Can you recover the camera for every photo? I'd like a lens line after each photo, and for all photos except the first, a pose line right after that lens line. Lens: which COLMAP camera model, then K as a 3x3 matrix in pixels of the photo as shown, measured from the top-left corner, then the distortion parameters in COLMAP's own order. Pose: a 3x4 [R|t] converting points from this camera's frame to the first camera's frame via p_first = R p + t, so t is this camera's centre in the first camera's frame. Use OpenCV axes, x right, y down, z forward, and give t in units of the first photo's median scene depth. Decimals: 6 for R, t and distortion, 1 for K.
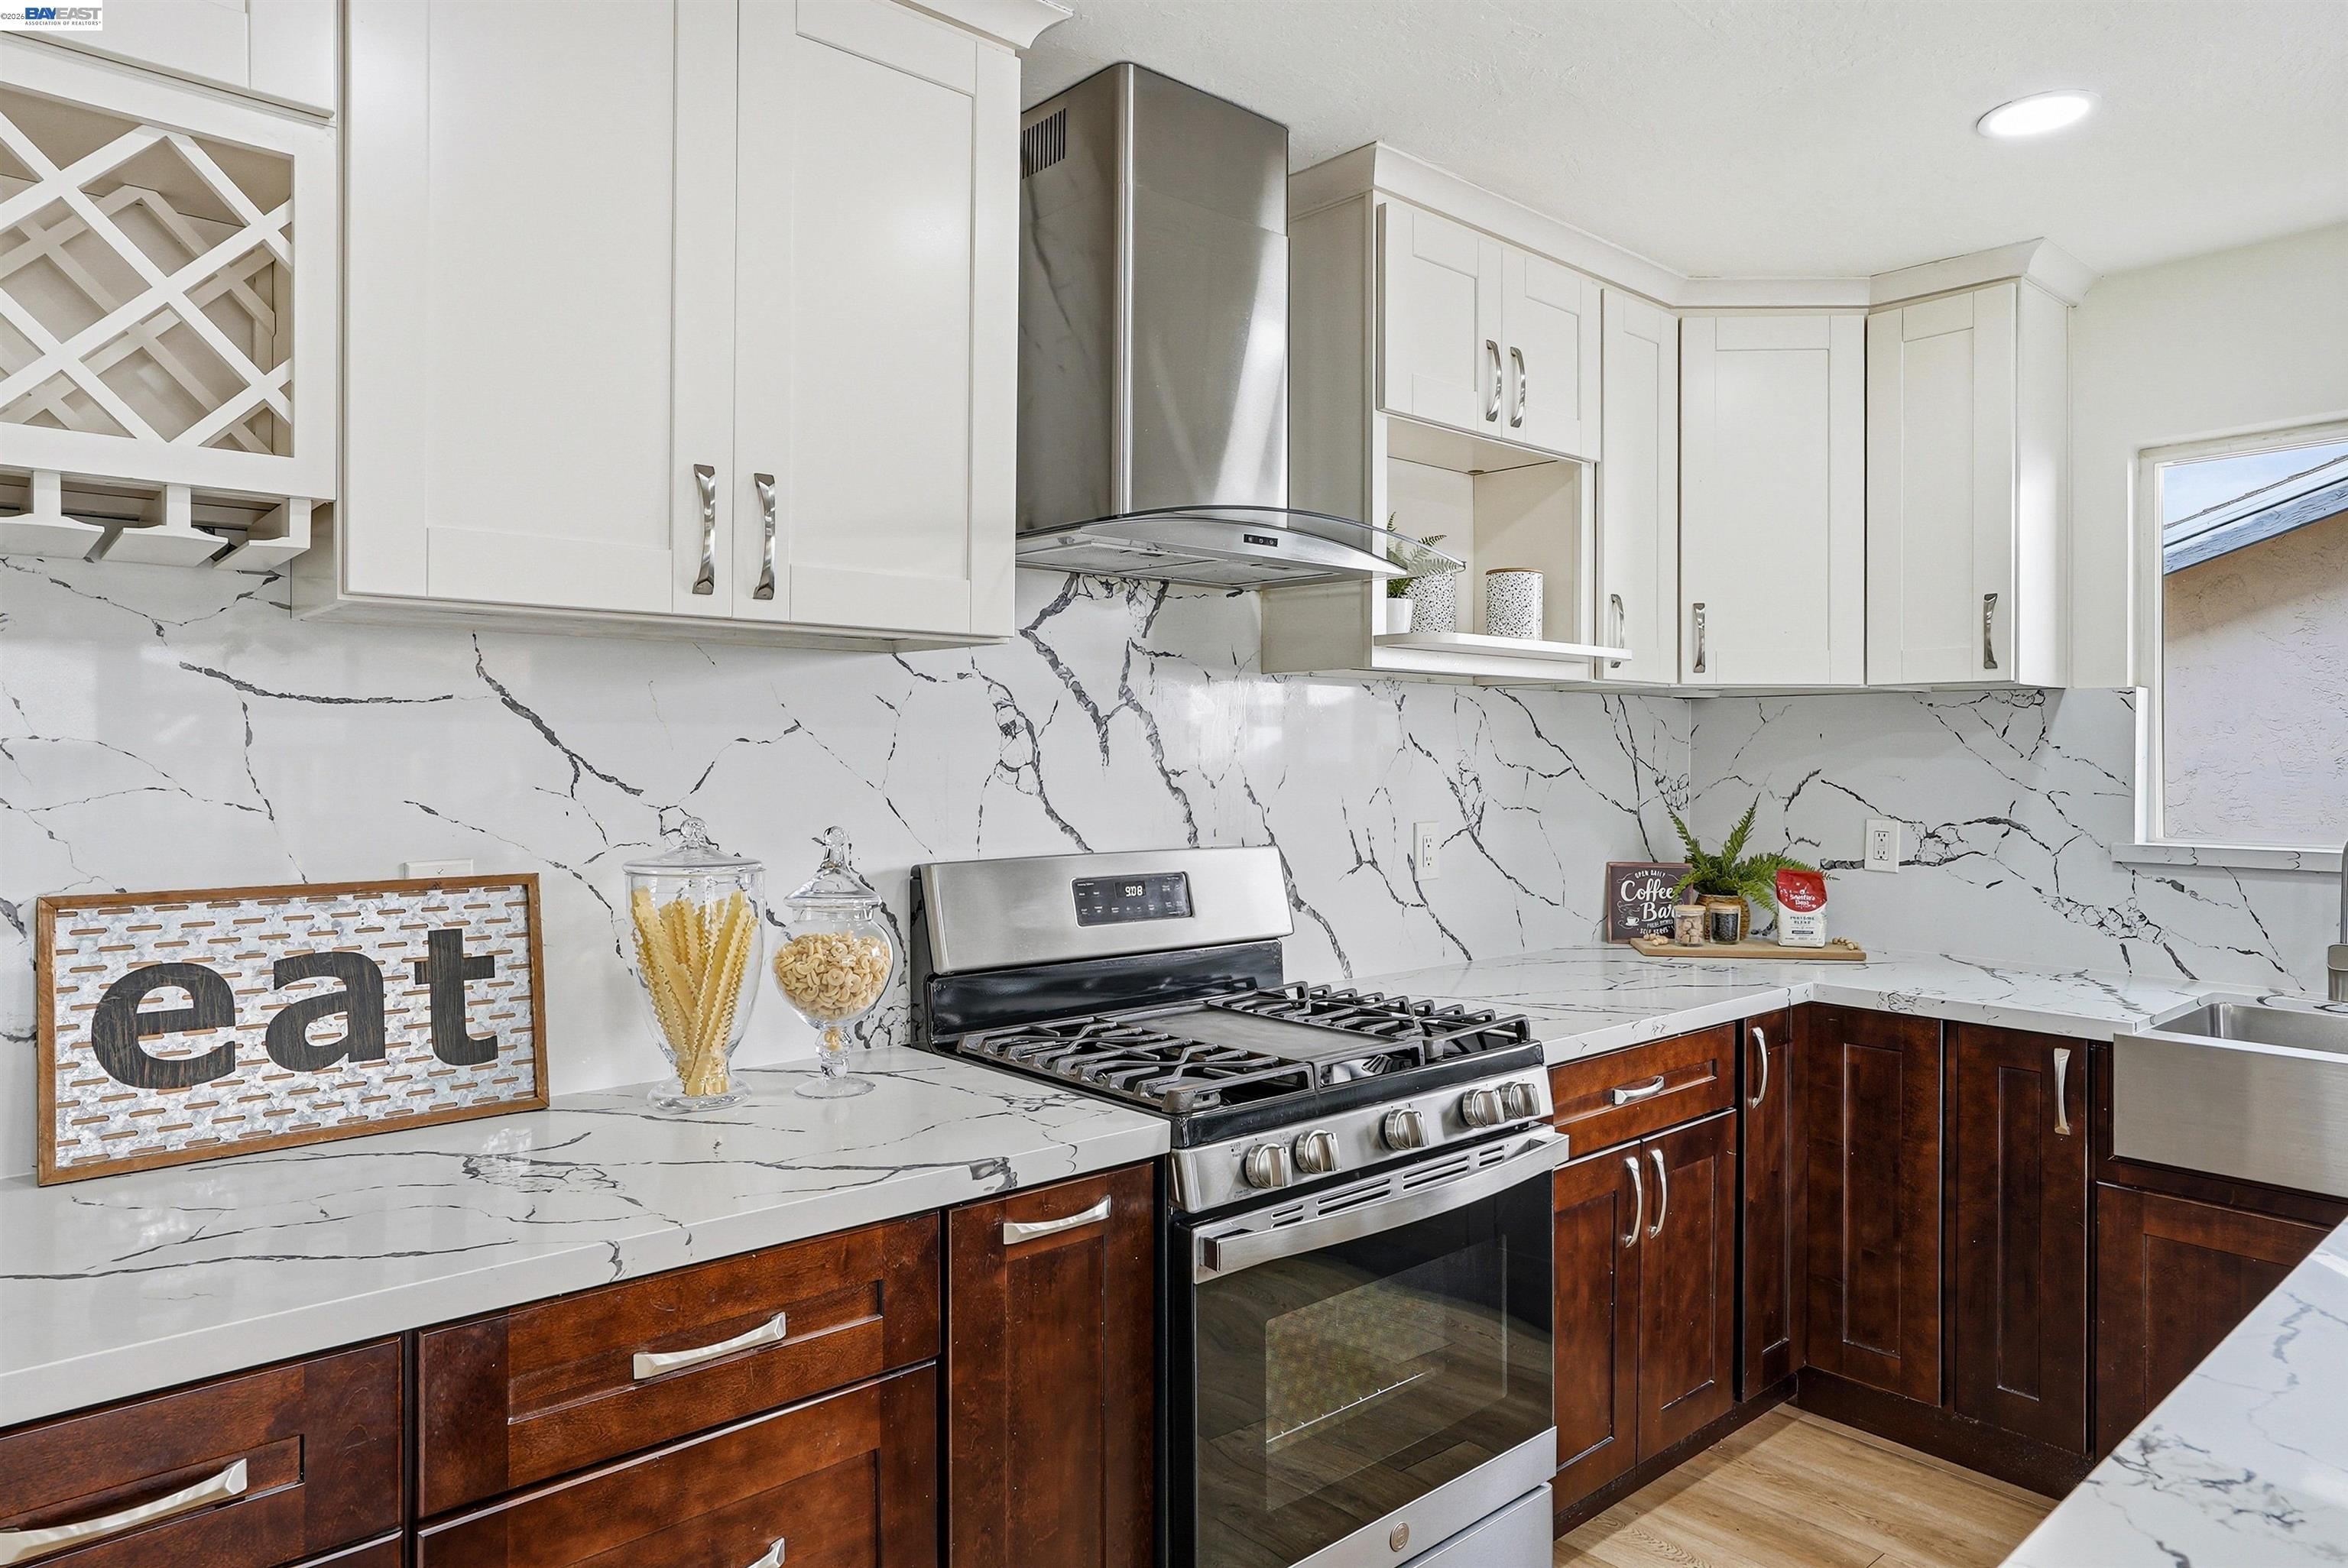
lens RADIAL K [[1430.7, 0, 1171.5], [0, 1430.7, 759.6], [0, 0, 1]] dist [-0.040938, 0.039708]
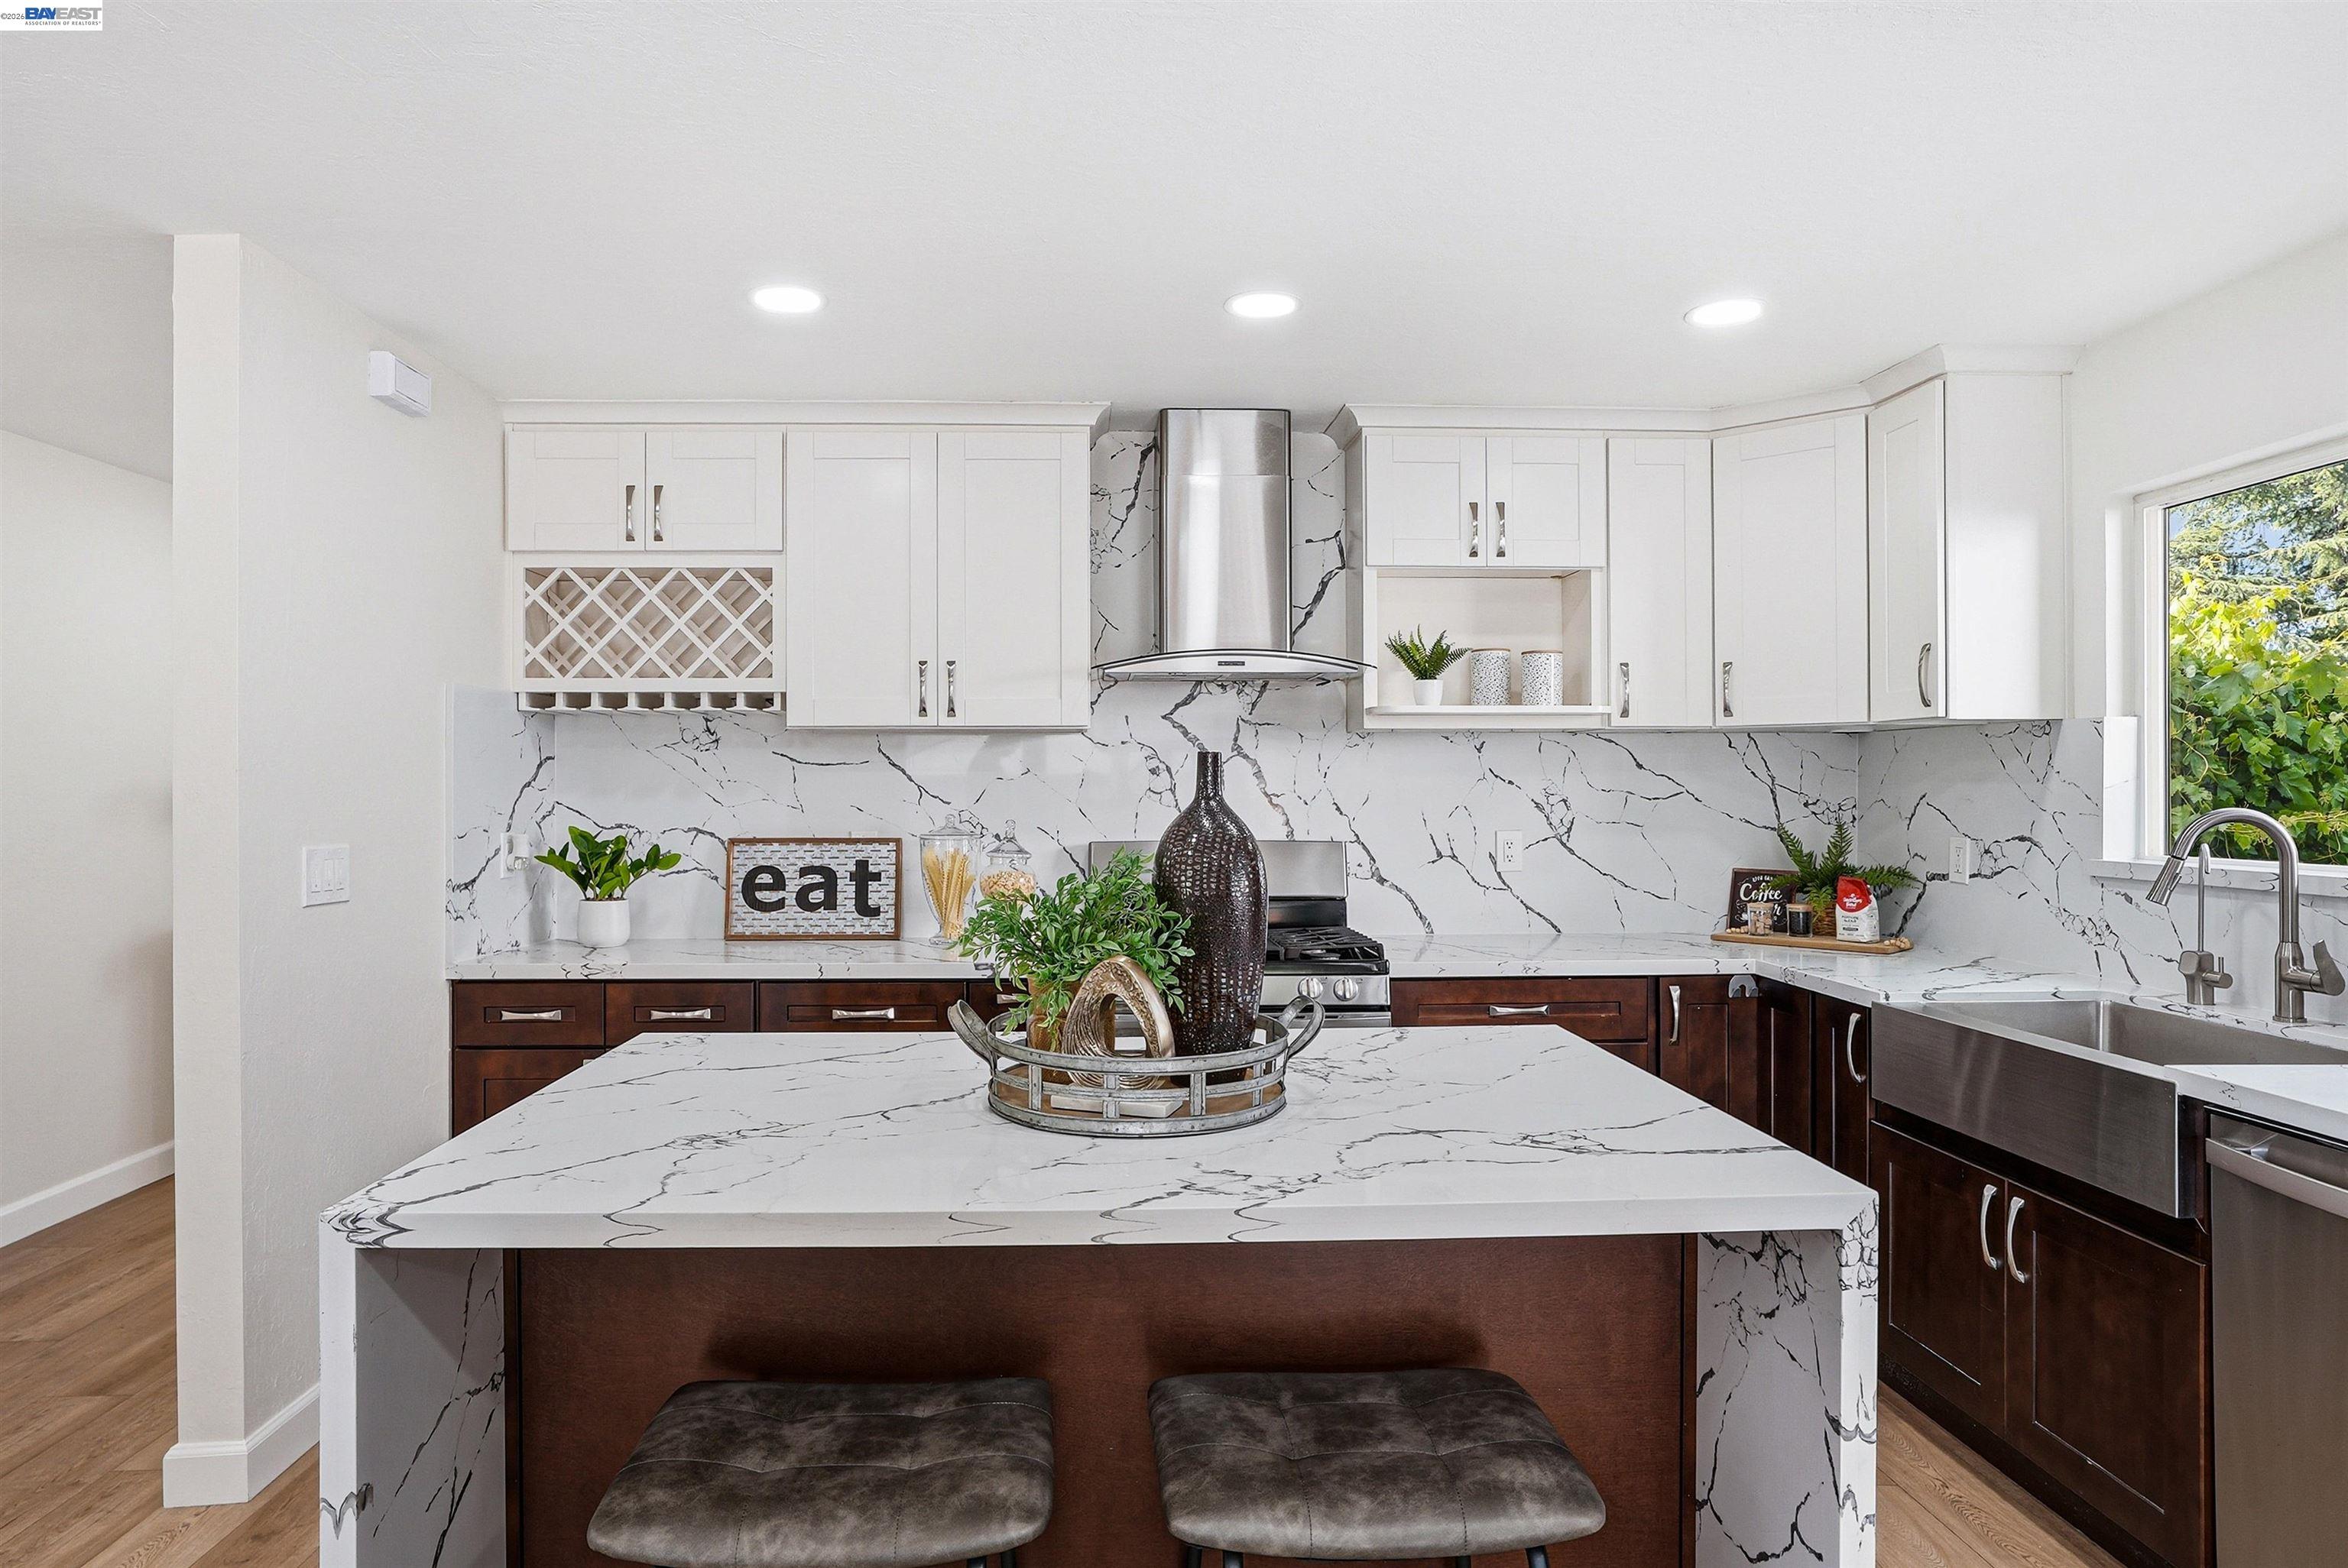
lens RADIAL K [[1352.1, 0, 1142.3], [0, 1352.1, 782.0], [0, 0, 1]] dist [-0.054730, 0.041674]
pose [[0.776726, -0.007119, -0.629798, 1.060049], [0.002984, 0.999966, -0.007623, 0.006622], [0.629831, 0.004041, 0.776722, -0.383134]]
